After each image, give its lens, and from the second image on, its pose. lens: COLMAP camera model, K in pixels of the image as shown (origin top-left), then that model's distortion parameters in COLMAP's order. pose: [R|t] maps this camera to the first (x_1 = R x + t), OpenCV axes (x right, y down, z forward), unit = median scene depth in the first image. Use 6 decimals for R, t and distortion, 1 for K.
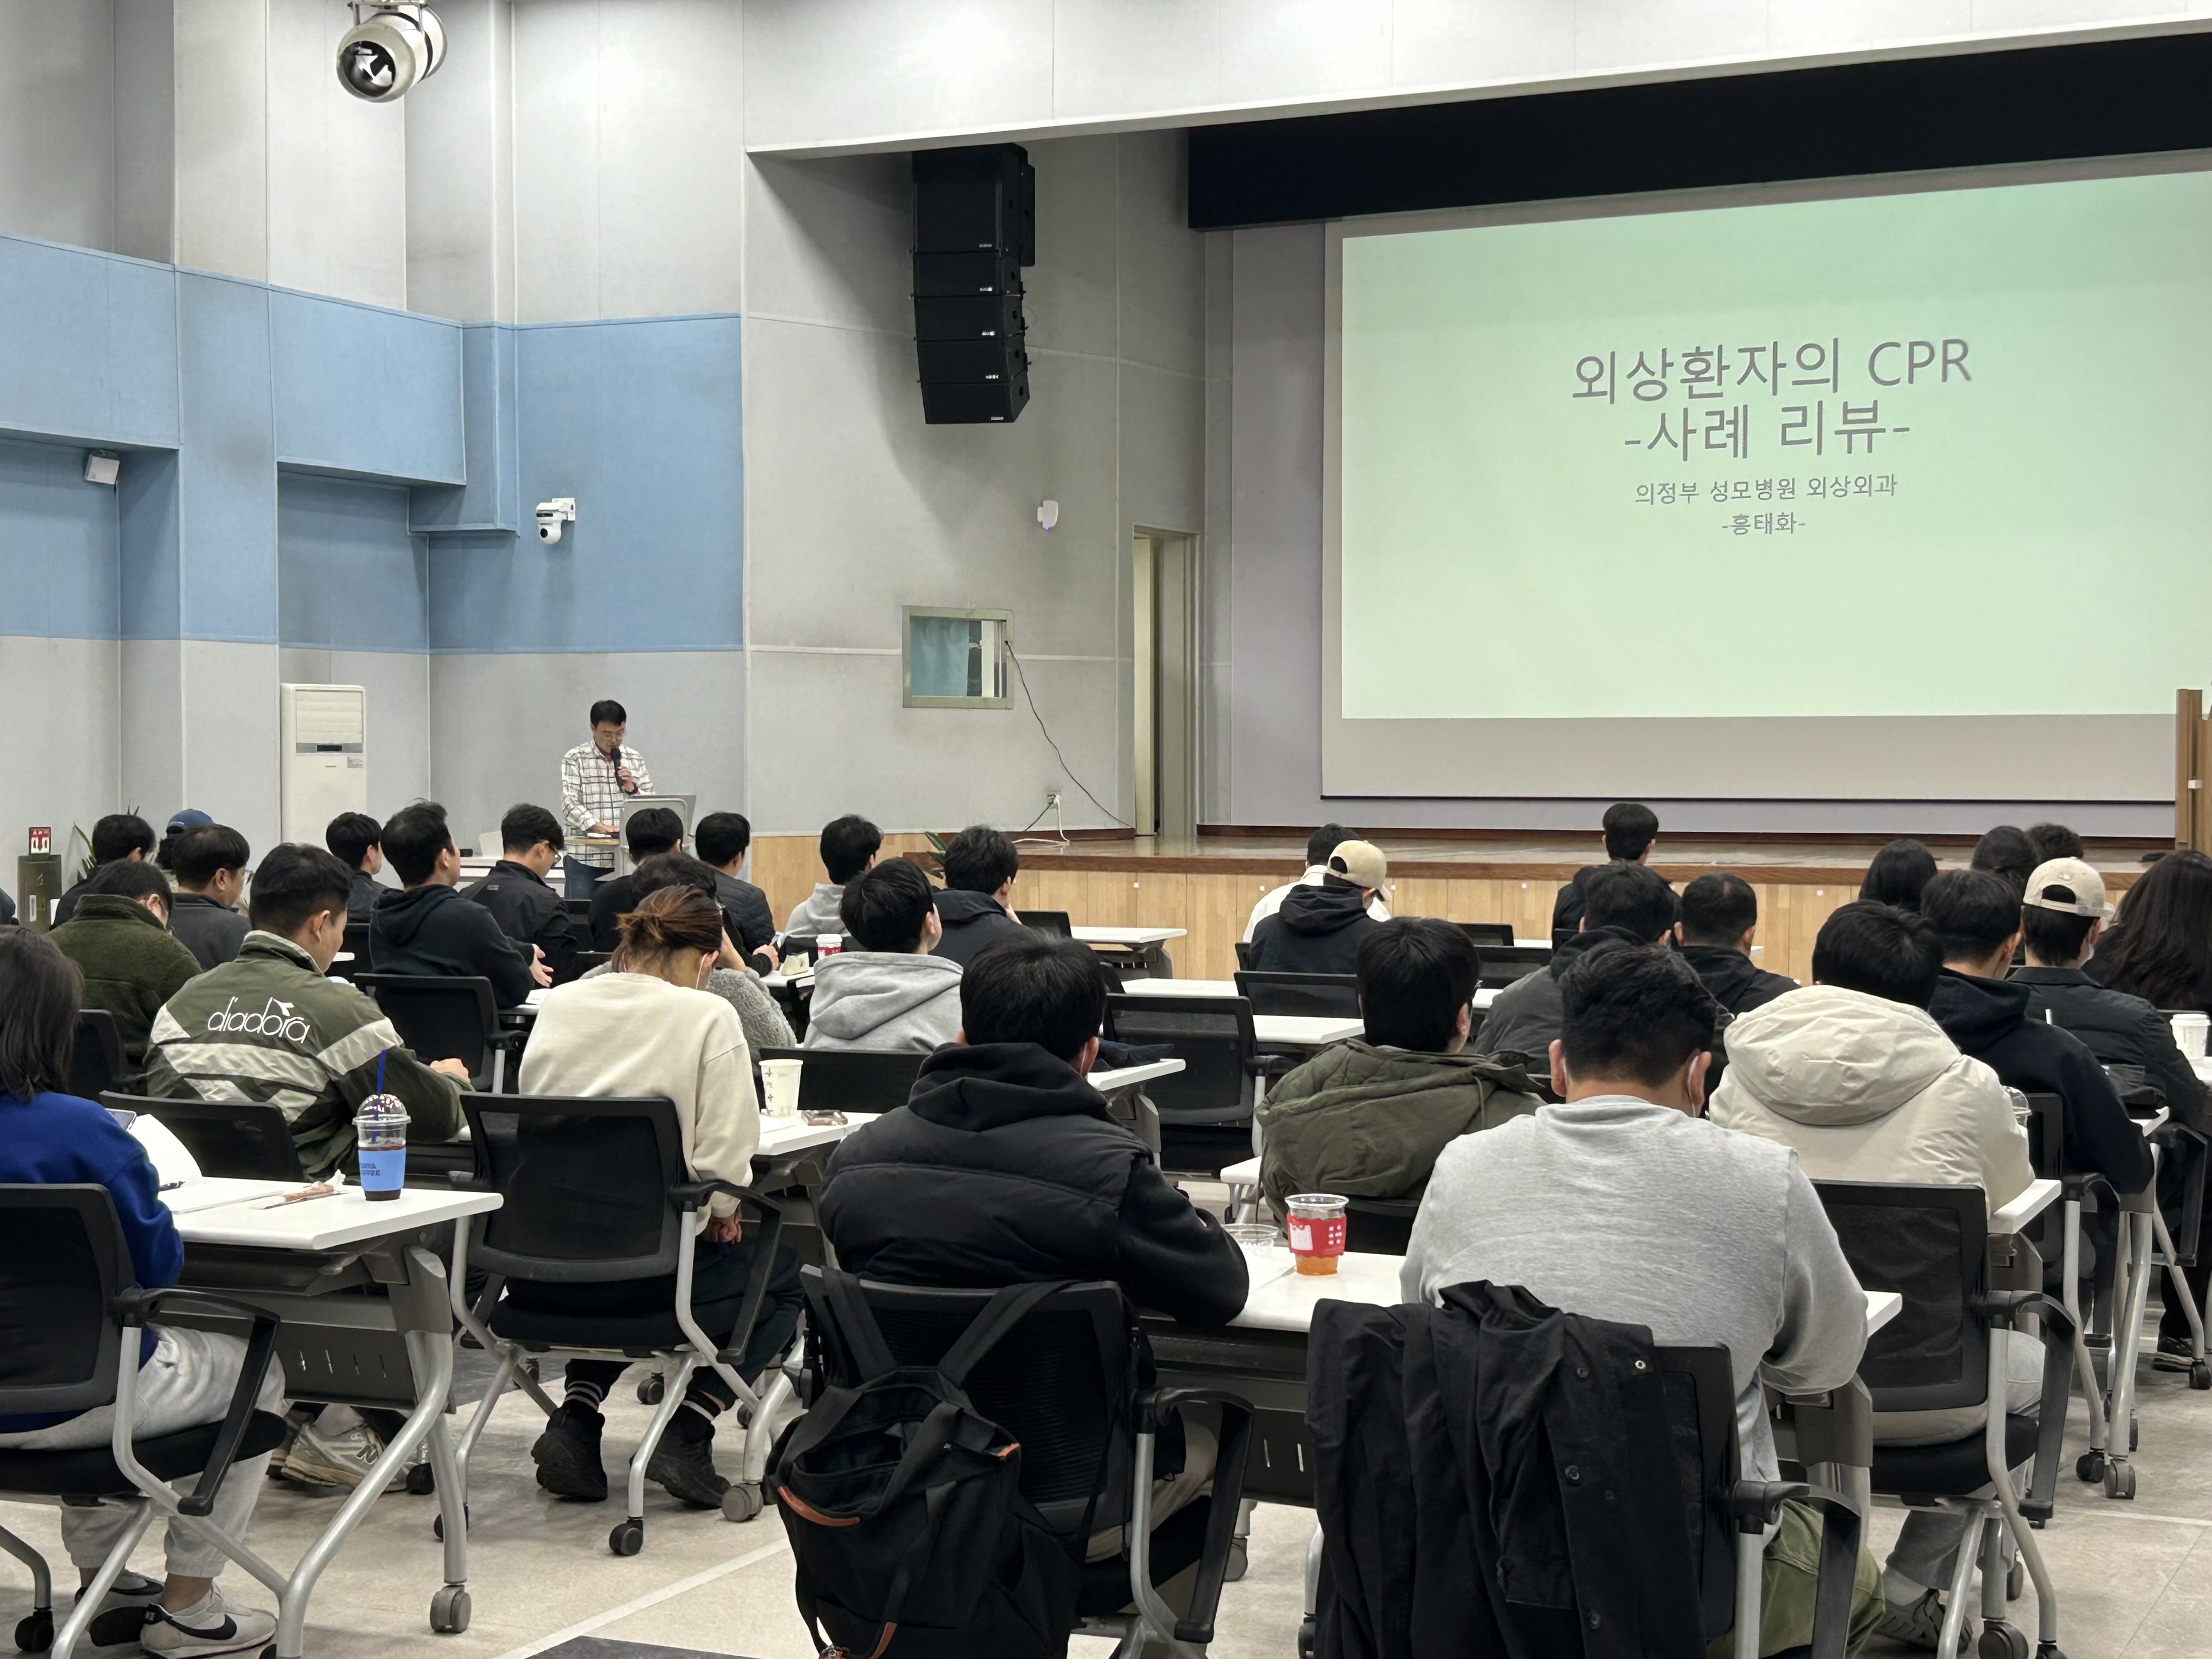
lens RADIAL K [[3400.6, 0, 1106.0], [0, 3400.6, 829.5], [0, 0, 1]] dist [0.422405, -1.905163]
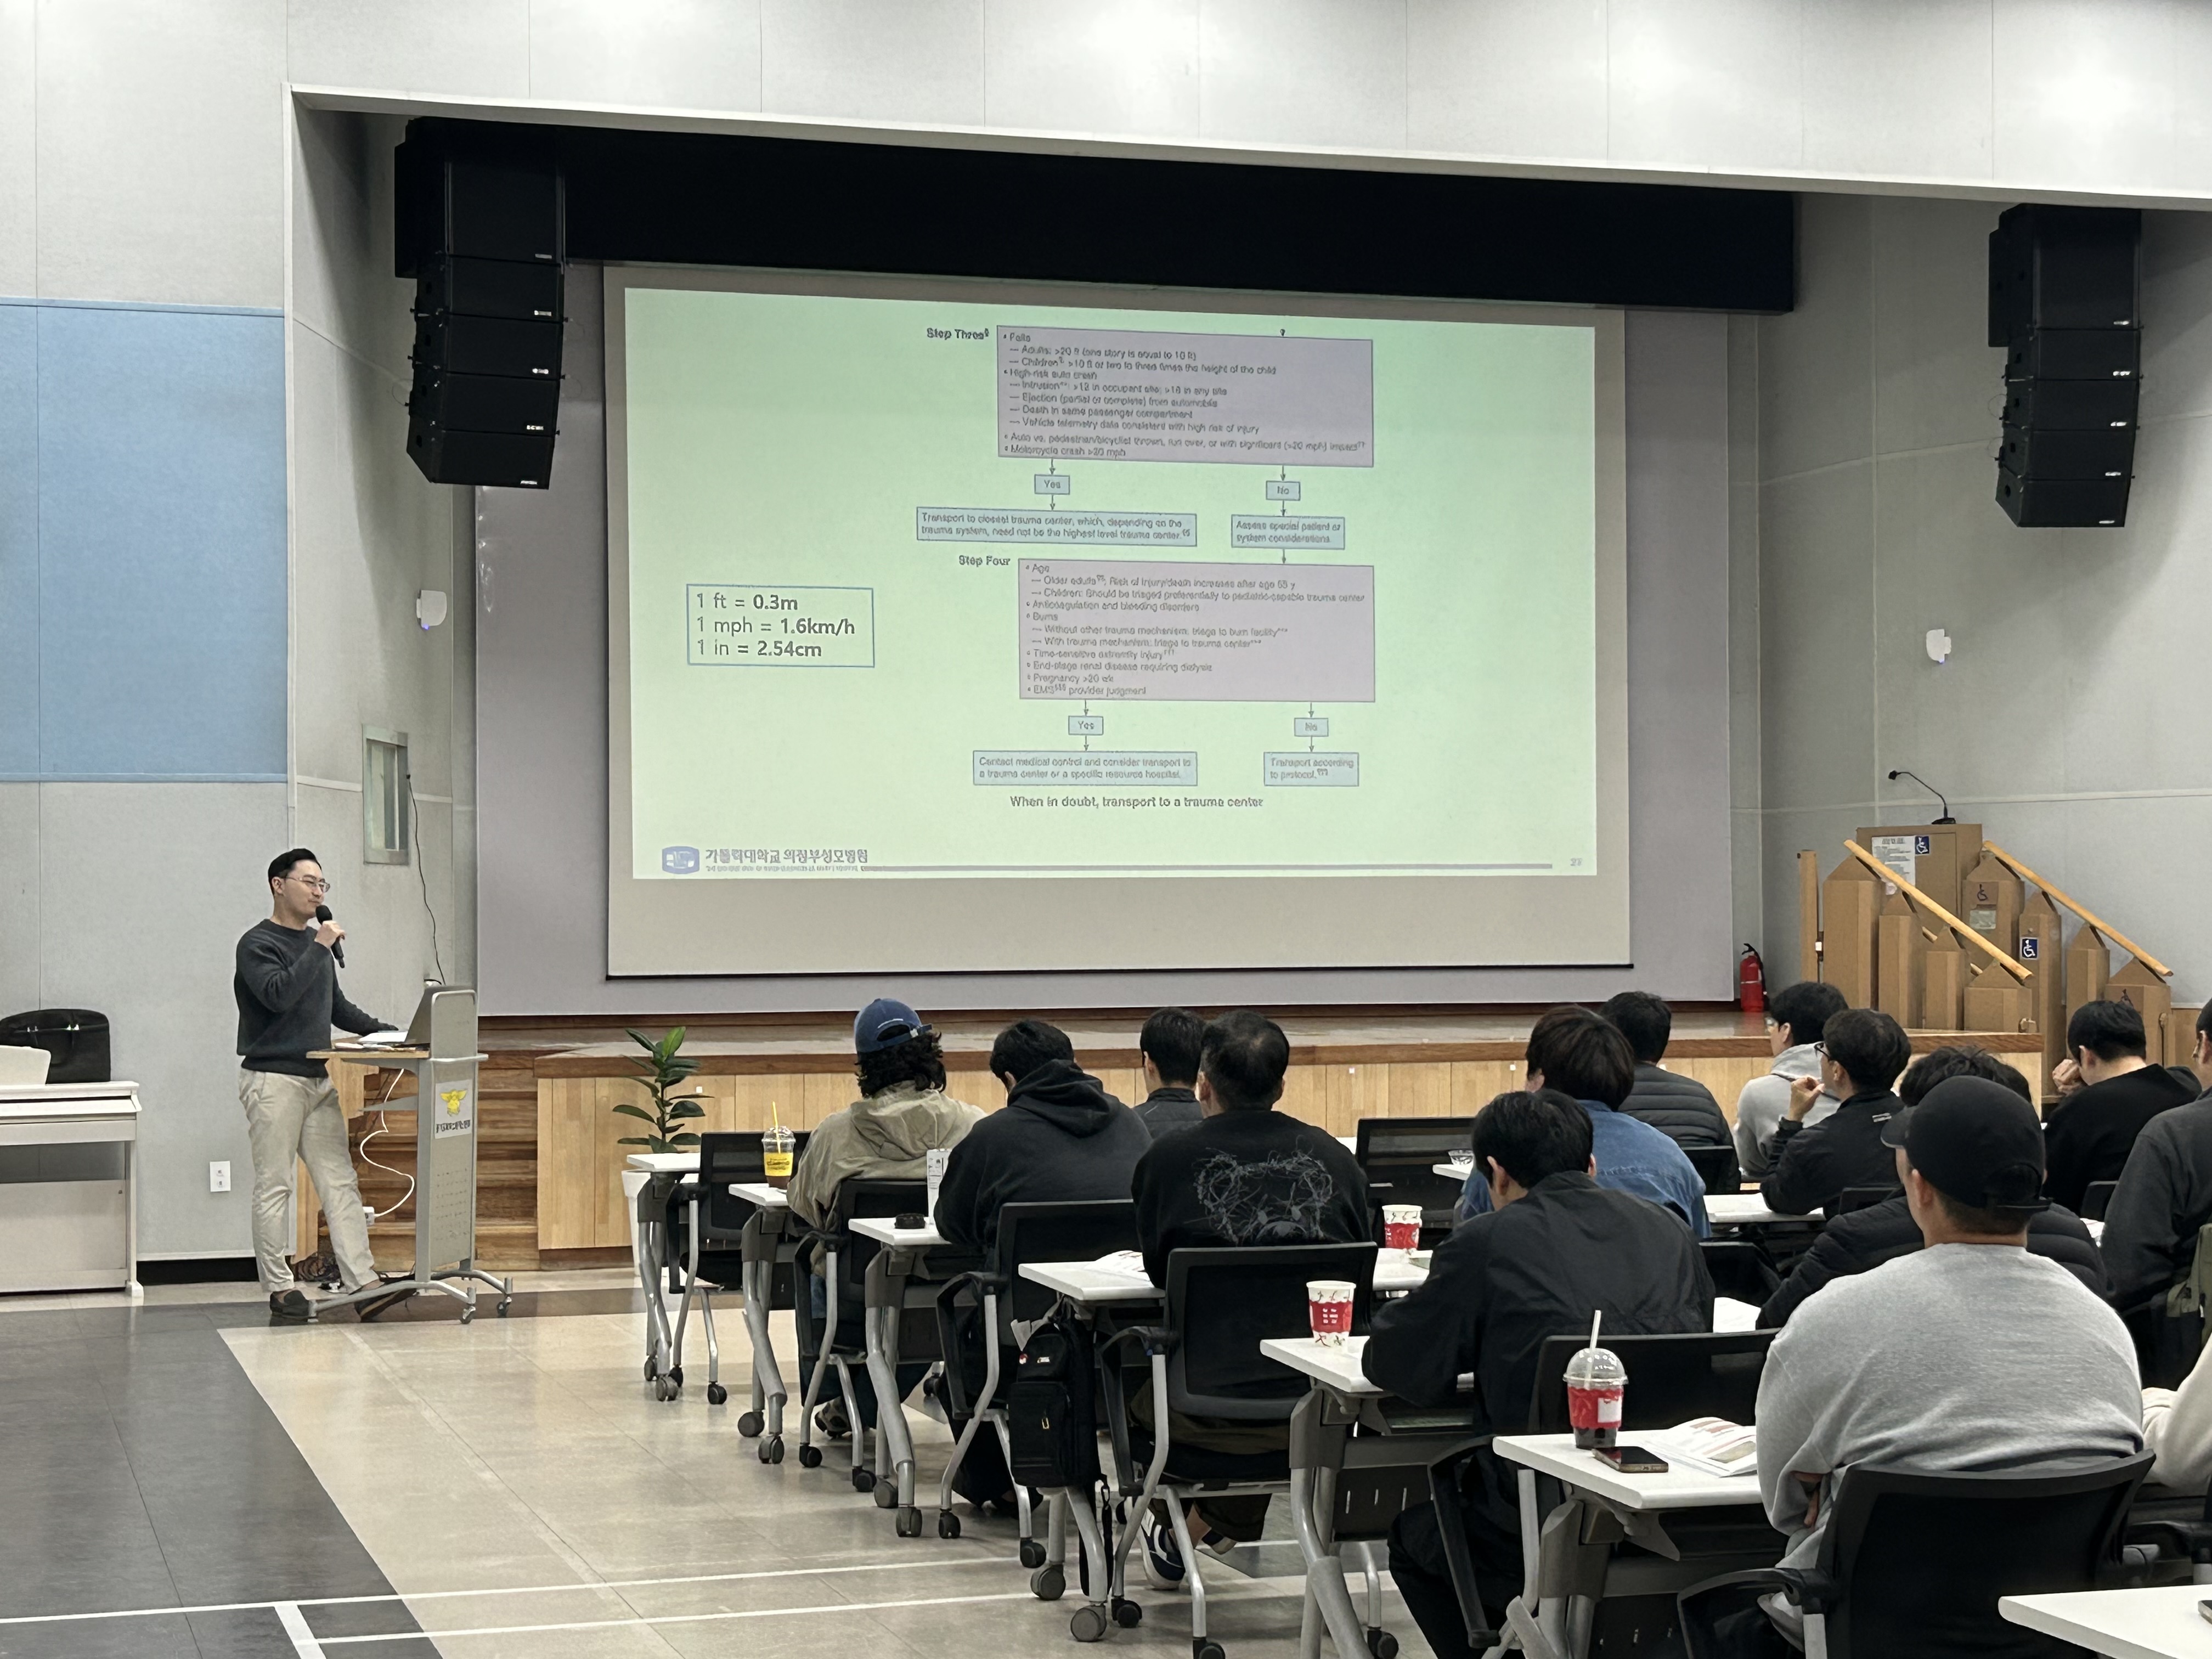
lens RADIAL K [[3754.2, 0, 1106.0], [0, 3754.2, 829.5], [0, 0, 1]] dist [0.460296, -2.474860]
pose [[0.734428, 0.009199, 0.678624, -0.560023], [0.023256, 0.998980, -0.038710, -0.008916], [-0.678288, 0.044212, 0.733465, 0.330936]]
